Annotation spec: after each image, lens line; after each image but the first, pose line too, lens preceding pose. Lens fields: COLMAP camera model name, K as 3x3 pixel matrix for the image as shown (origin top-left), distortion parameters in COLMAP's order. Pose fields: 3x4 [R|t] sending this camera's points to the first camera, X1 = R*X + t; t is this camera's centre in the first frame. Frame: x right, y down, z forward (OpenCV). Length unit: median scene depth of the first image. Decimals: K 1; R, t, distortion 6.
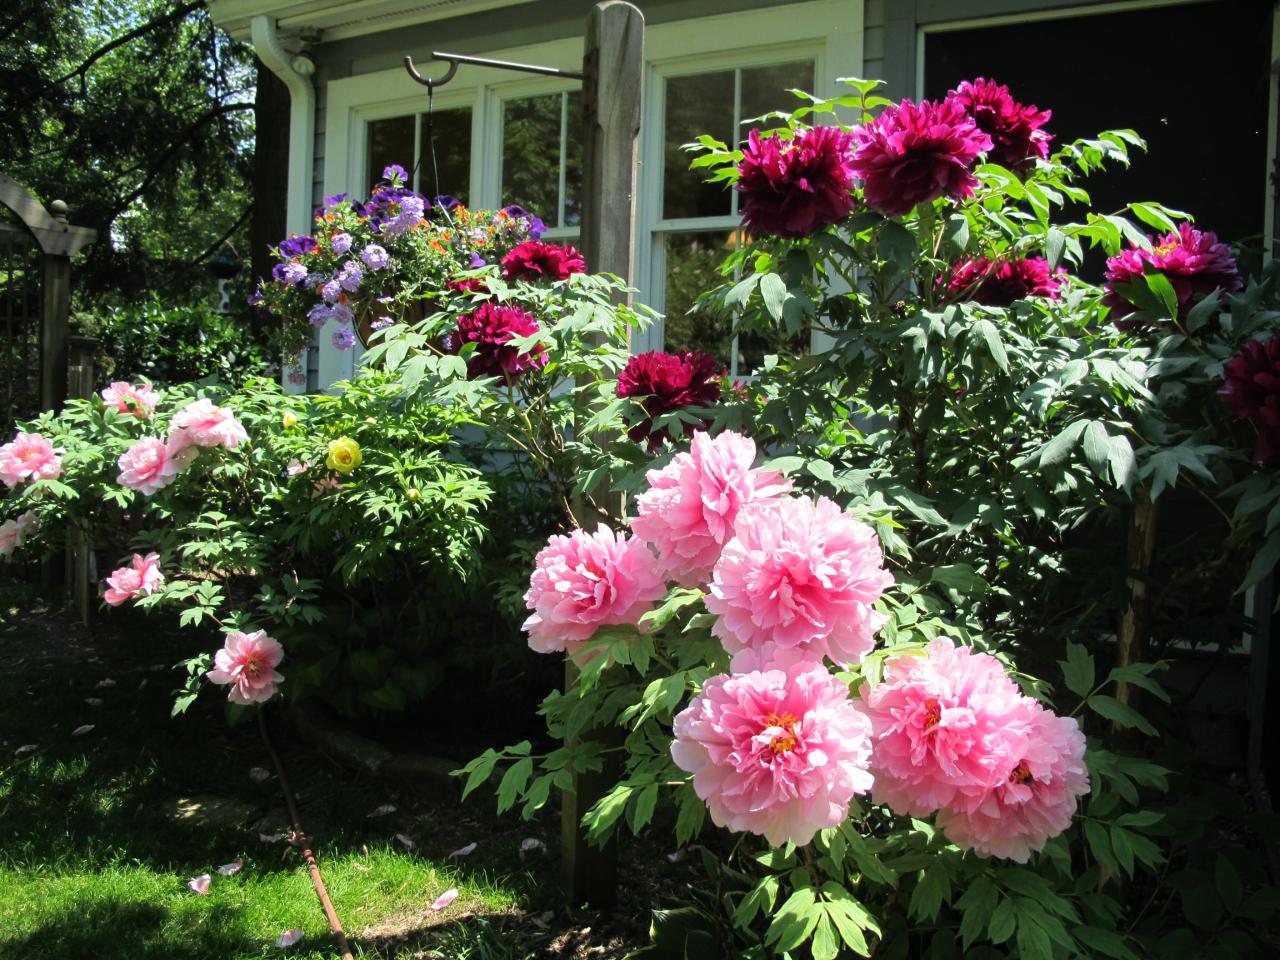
lens RADIAL K [[1085.7, 0, 639.3], [0, 1085.7, 501.6], [0, 0, 1]] dist [-0.083013, 0.125475]
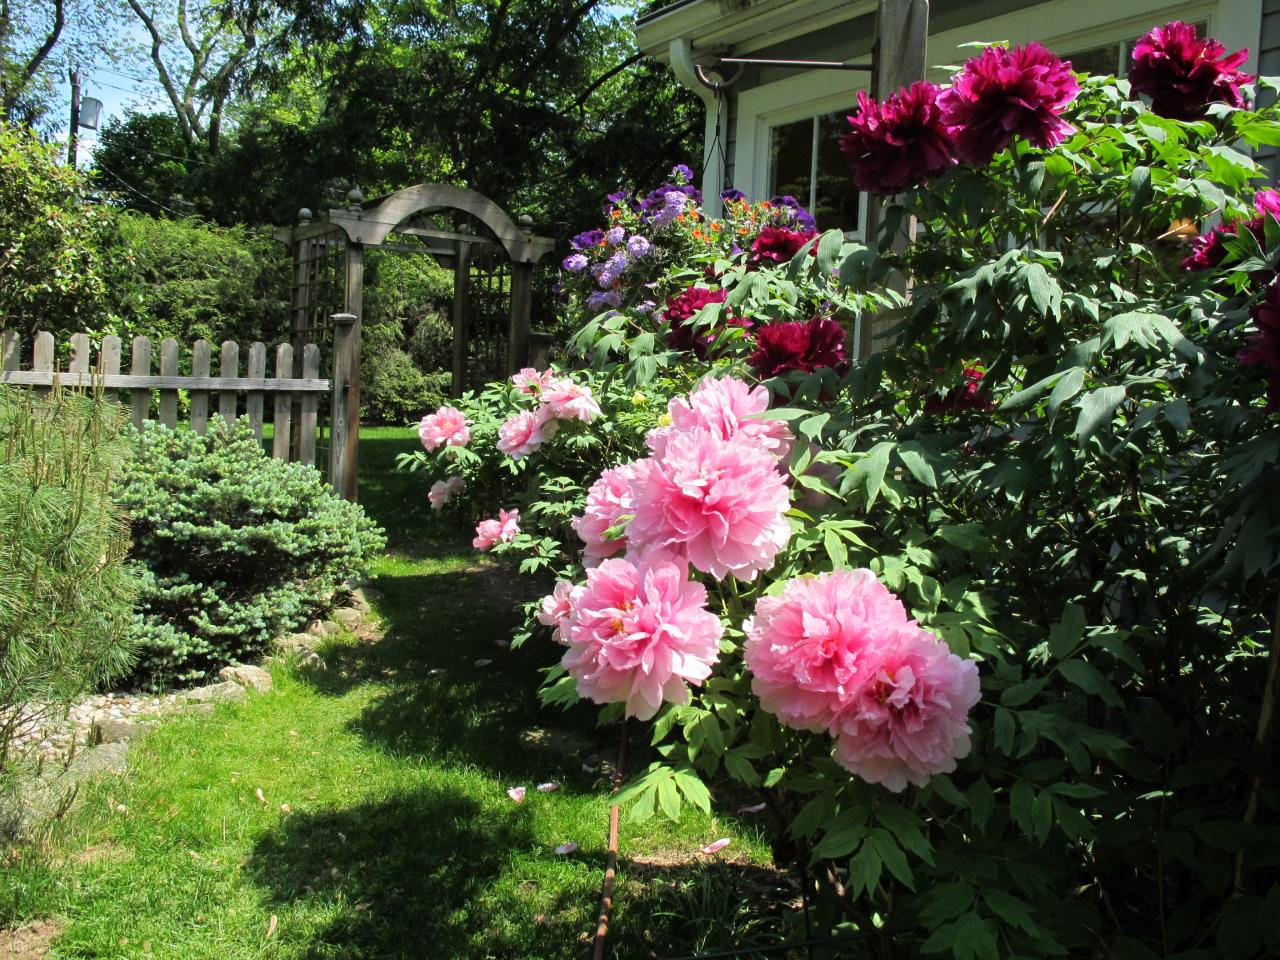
lens RADIAL K [[1084.7, 0, 640.0], [0, 1084.7, 480.0], [0, 0, 1]] dist [-0.131902, 0.150192]
pose [[0.912630, 0.050273, -0.405684, 0.153681], [-0.057647, 0.998319, -0.005972, 0.015991], [0.404702, 0.028837, 0.913994, -0.016042]]
